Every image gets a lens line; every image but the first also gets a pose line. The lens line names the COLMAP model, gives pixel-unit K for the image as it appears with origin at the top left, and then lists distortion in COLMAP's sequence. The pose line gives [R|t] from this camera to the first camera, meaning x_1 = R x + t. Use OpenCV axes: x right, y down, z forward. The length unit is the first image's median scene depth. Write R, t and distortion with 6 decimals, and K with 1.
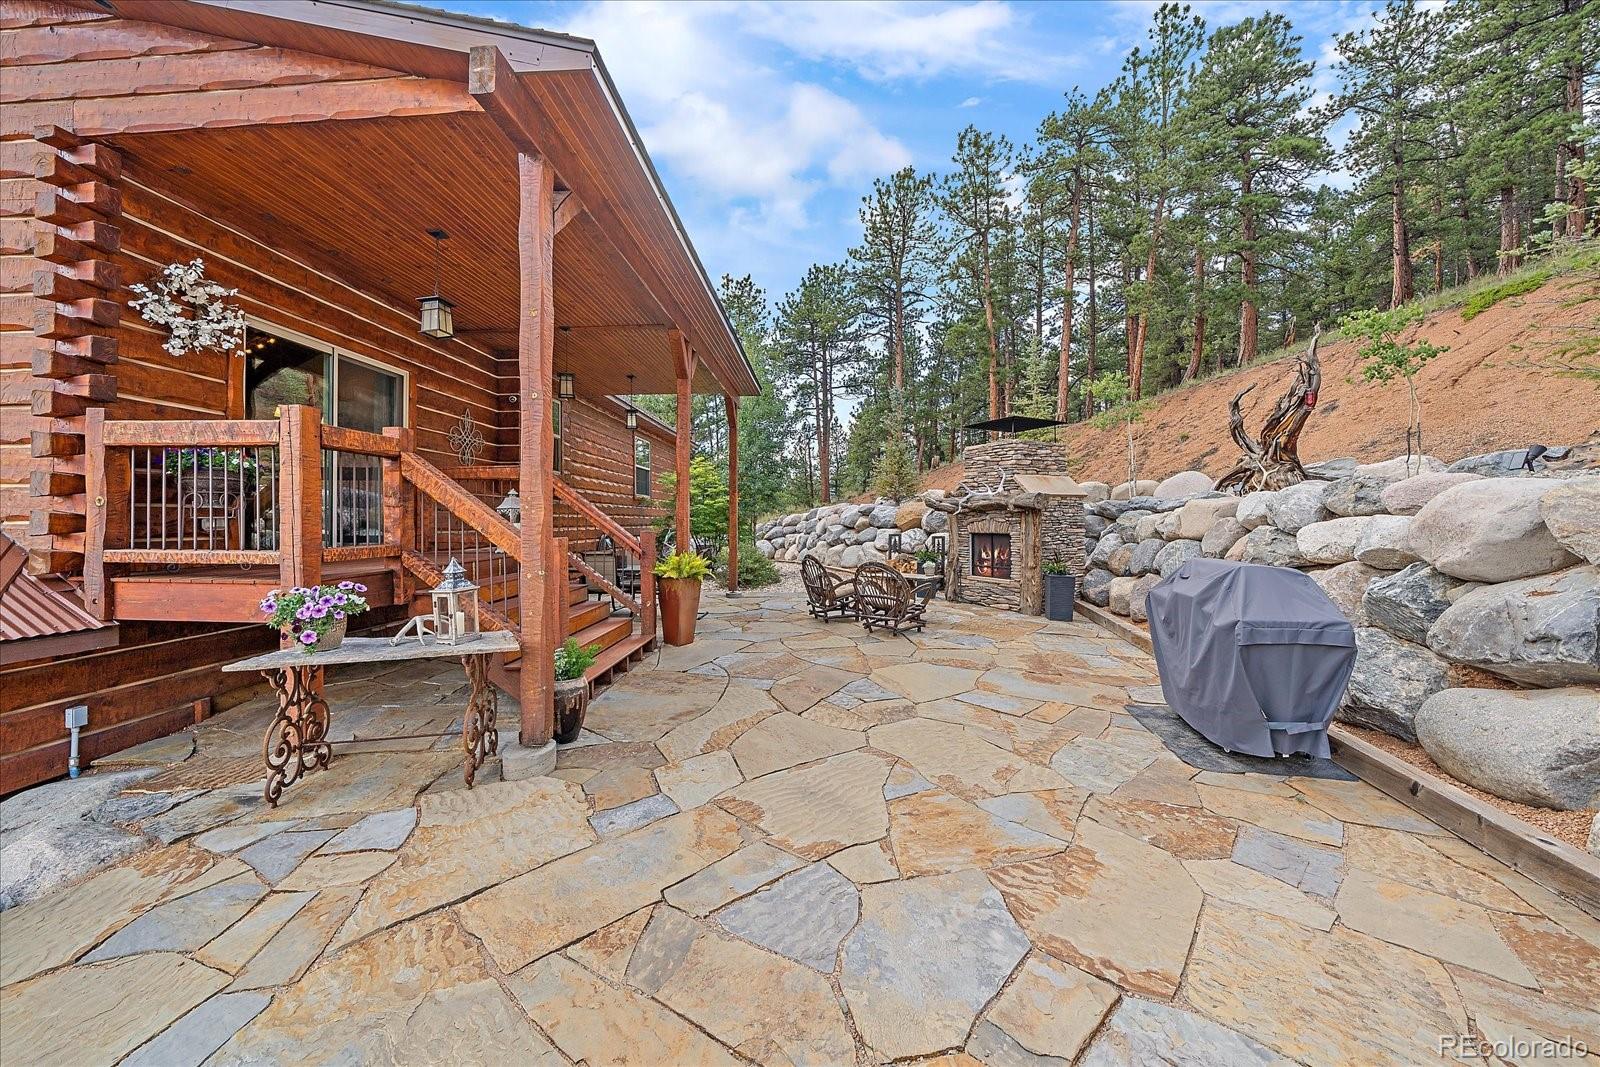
lens RADIAL K [[578.5, 0, 800.2], [0, 578.5, 519.7], [0, 0, 1]] dist [-0.000502, -0.000105]
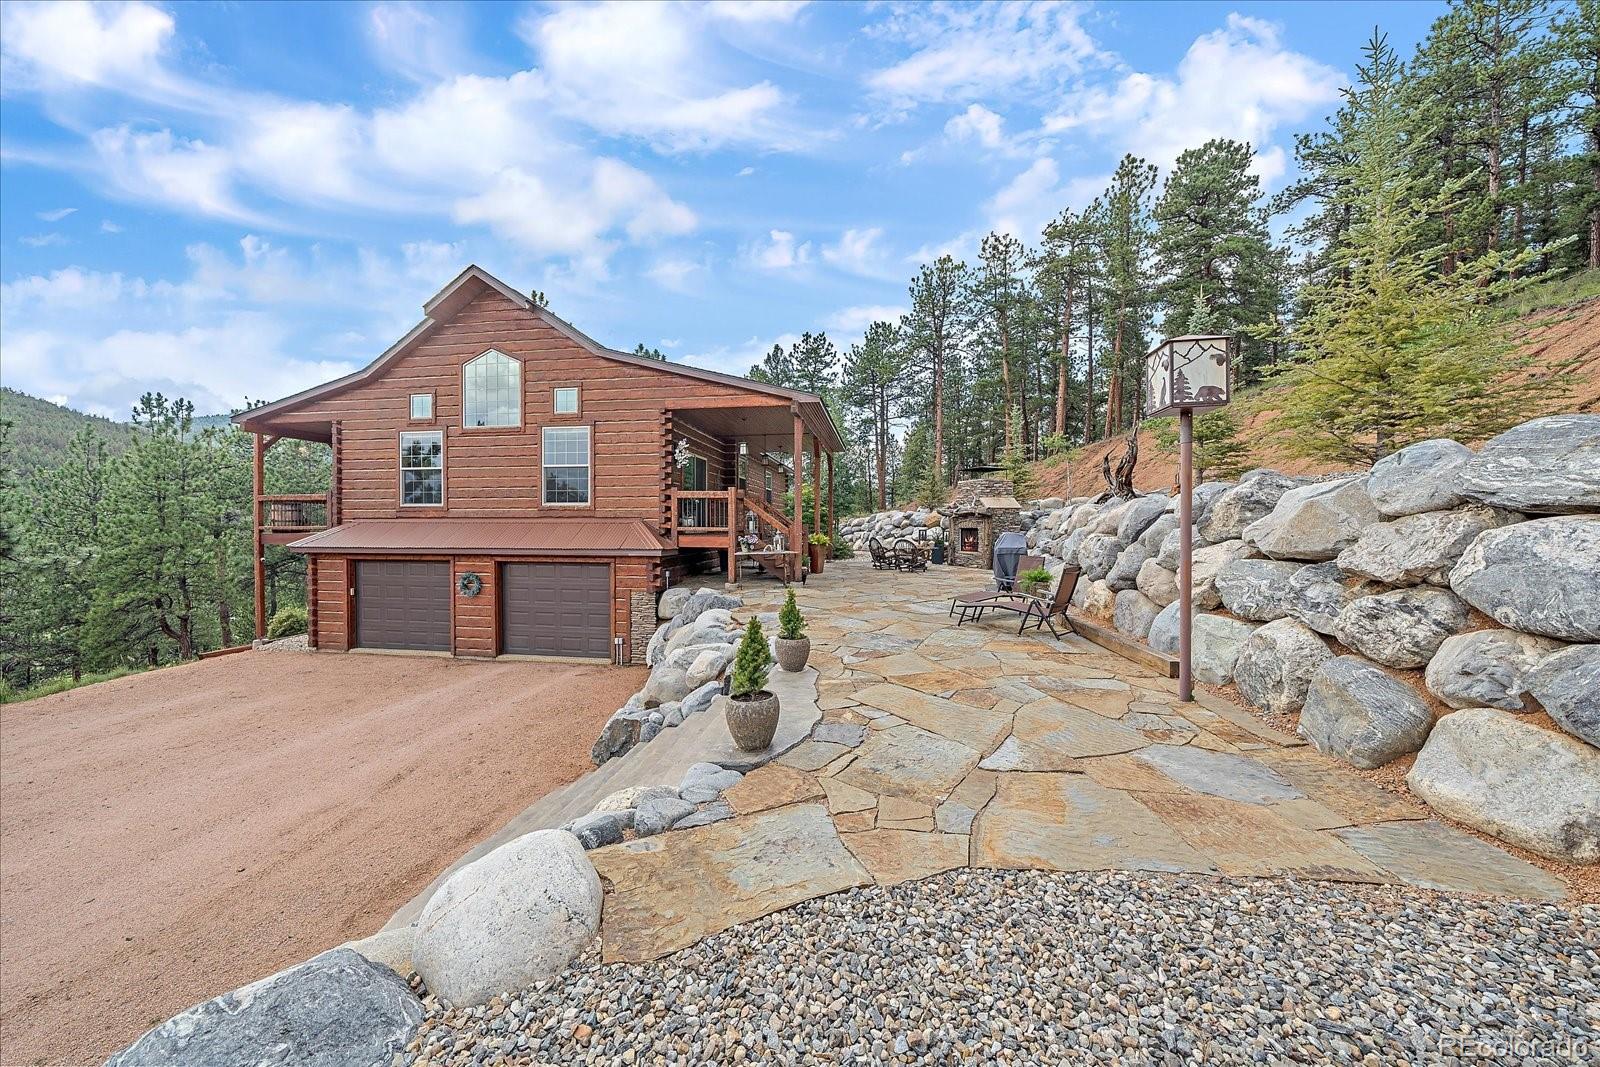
lens RADIAL K [[609.9, 0, 792.3], [0, 609.9, 532.8], [0, 0, 1]] dist [-0.003260, 0.000343]
pose [[0.994481, 0.005358, -0.104782, -0.026182], [-0.003847, 0.999886, 0.014618, 0.008230], [0.104848, -0.014134, 0.994388, -0.733433]]
